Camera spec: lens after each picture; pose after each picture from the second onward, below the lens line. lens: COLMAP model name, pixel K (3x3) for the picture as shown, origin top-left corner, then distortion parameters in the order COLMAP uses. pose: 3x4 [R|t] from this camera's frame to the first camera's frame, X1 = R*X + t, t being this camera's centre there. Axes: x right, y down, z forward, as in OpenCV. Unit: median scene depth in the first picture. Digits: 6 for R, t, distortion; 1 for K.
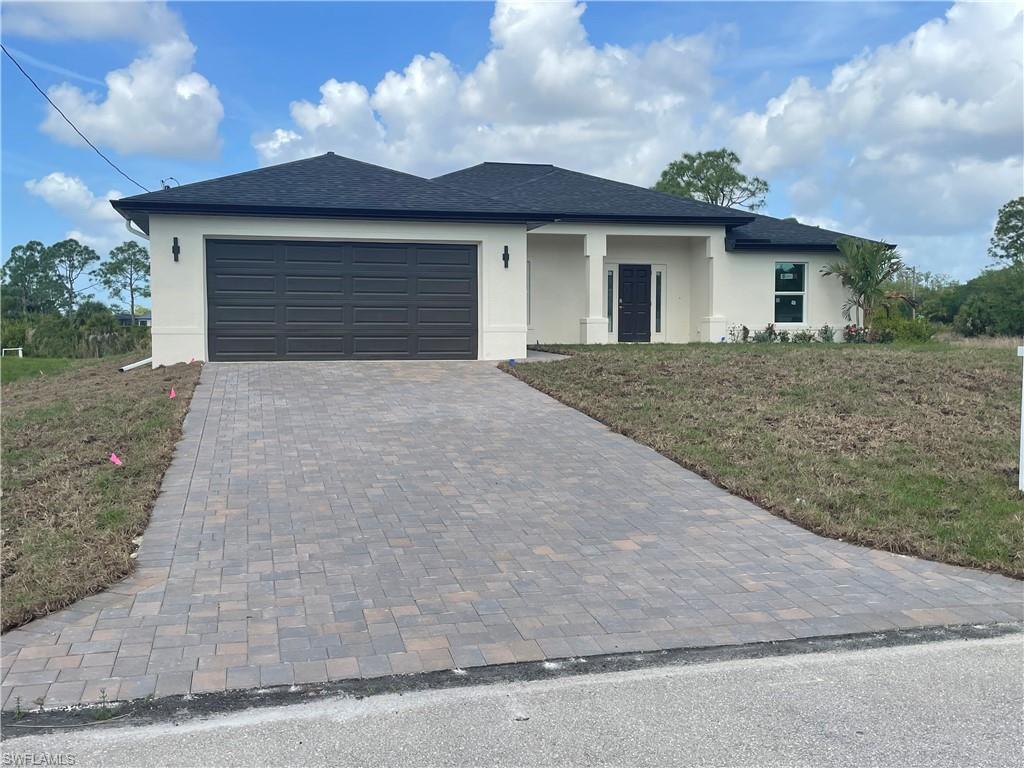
lens RADIAL K [[975.3, 0, 511.4], [0, 975.3, 386.3], [0, 0, 1]] dist [0.109446, 0.000000]
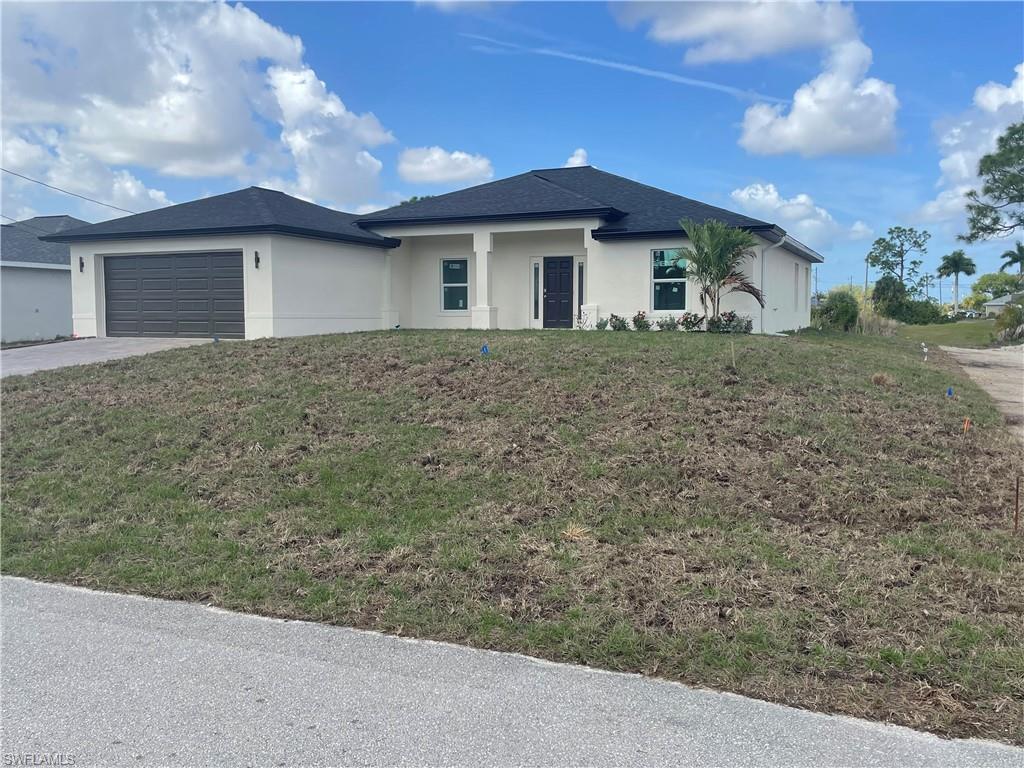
lens RADIAL K [[908.1, 0, 512.0], [0, 908.1, 383.4], [0, 0, 1]] dist [0.056997, -0.013773]
pose [[0.795608, 0.045788, -0.604078, 0.730532], [-0.036634, 0.998951, 0.027470, -0.010420], [0.604703, 0.000274, 0.796451, 0.172251]]
